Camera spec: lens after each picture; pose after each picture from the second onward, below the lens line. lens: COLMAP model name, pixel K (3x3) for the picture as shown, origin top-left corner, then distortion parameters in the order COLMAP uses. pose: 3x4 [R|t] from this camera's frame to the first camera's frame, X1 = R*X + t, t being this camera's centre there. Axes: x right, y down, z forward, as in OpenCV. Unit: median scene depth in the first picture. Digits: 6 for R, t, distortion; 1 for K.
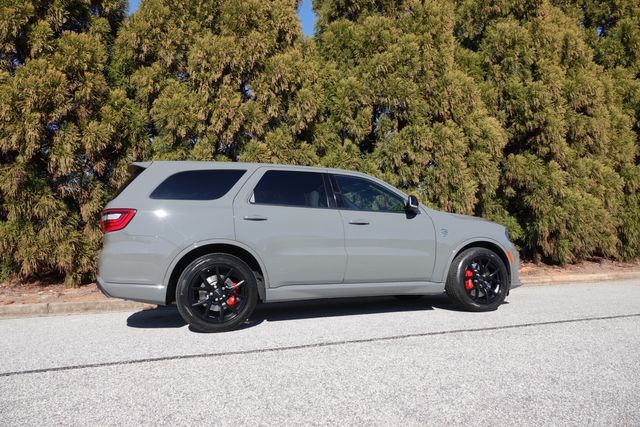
lens RADIAL K [[477.0, 0, 321.6], [0, 477.0, 209.9], [0, 0, 1]] dist [0.003039, 0.004163]
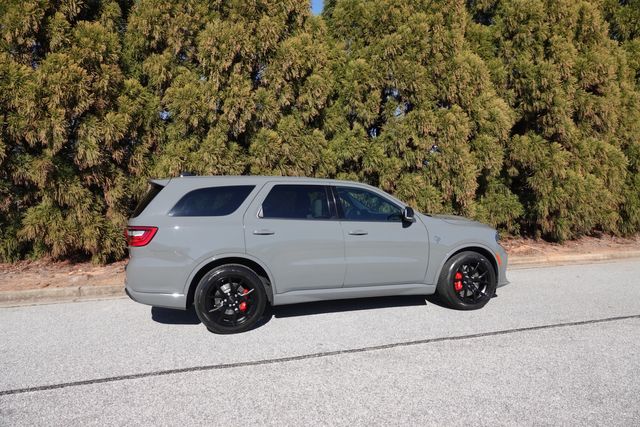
lens RADIAL K [[477.0, 0, 321.2], [0, 477.0, 218.3], [0, 0, 1]] dist [0.003039, 0.004163]
pose [[0.999590, 0.012121, -0.025943, 0.011720], [-0.008608, 0.991284, 0.131458, -0.082551], [0.027310, -0.131180, 0.990982, -0.046441]]
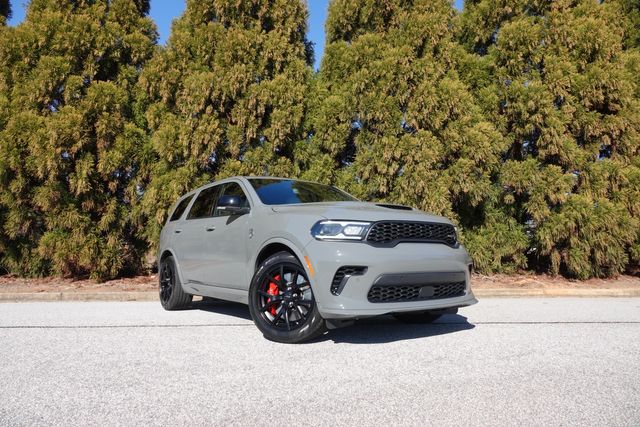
lens RADIAL K [[477.0, 0, 318.8], [0, 477.0, 207.0], [0, 0, 1]] dist [0.003039, 0.004163]
pose [[0.953465, -0.014744, -0.301142, 0.373881], [0.007308, 0.999640, -0.025804, 0.000496], [0.301414, 0.022403, 0.953230, -0.030288]]
